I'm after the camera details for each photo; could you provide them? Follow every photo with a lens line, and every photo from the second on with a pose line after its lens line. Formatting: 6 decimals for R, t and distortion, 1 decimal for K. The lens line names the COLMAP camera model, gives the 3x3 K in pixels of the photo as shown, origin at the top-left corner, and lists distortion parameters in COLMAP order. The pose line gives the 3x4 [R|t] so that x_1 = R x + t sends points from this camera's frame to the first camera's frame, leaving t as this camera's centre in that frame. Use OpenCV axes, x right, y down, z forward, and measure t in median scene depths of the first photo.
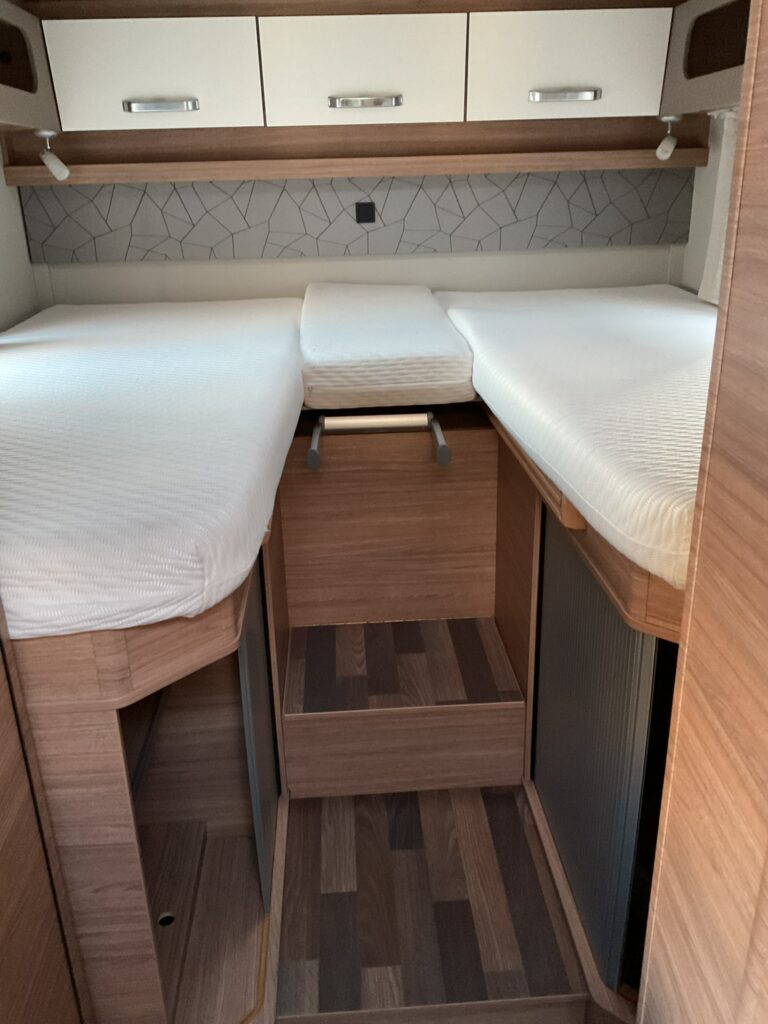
lens RADIAL K [[874.4, 0, 383.8], [0, 874.4, 533.3], [0, 0, 1]] dist [0.050613, -0.100718]
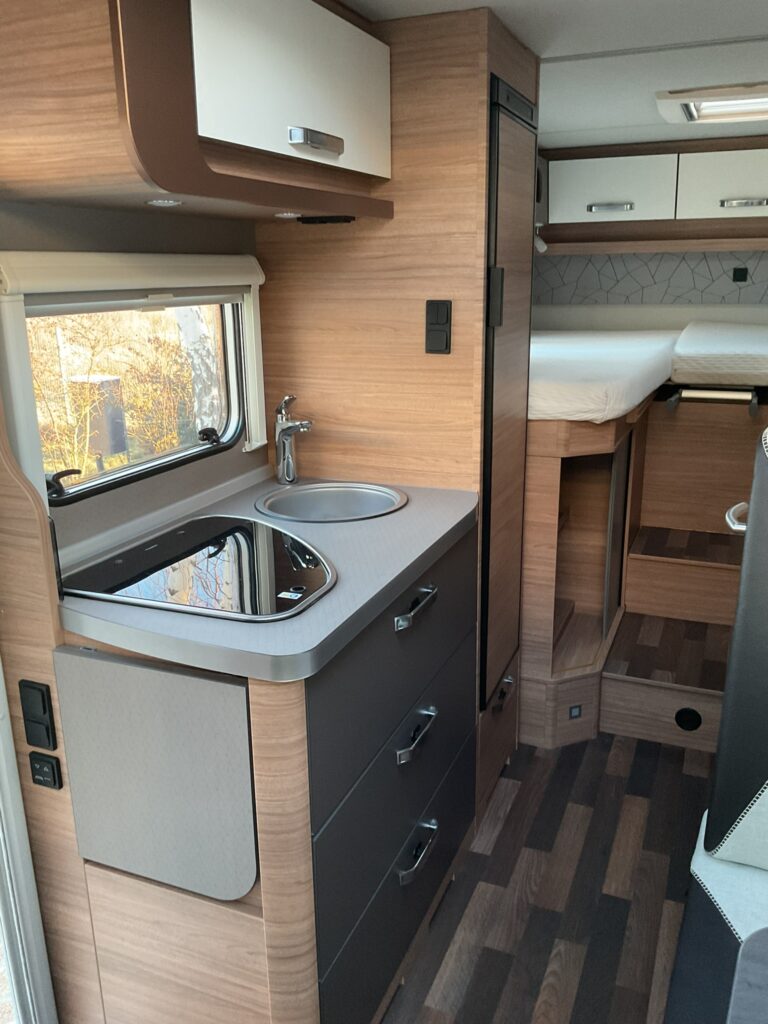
lens RADIAL K [[837.5, 0, 384.0], [0, 837.5, 512.0], [0, 0, 1]] dist [0.131296, -0.276983]
pose [[0.899658, 0.131662, -0.416270, 0.098146], [-0.171343, 0.983427, -0.059265, 0.230404], [0.401568, 0.124643, 0.907308, -0.519588]]
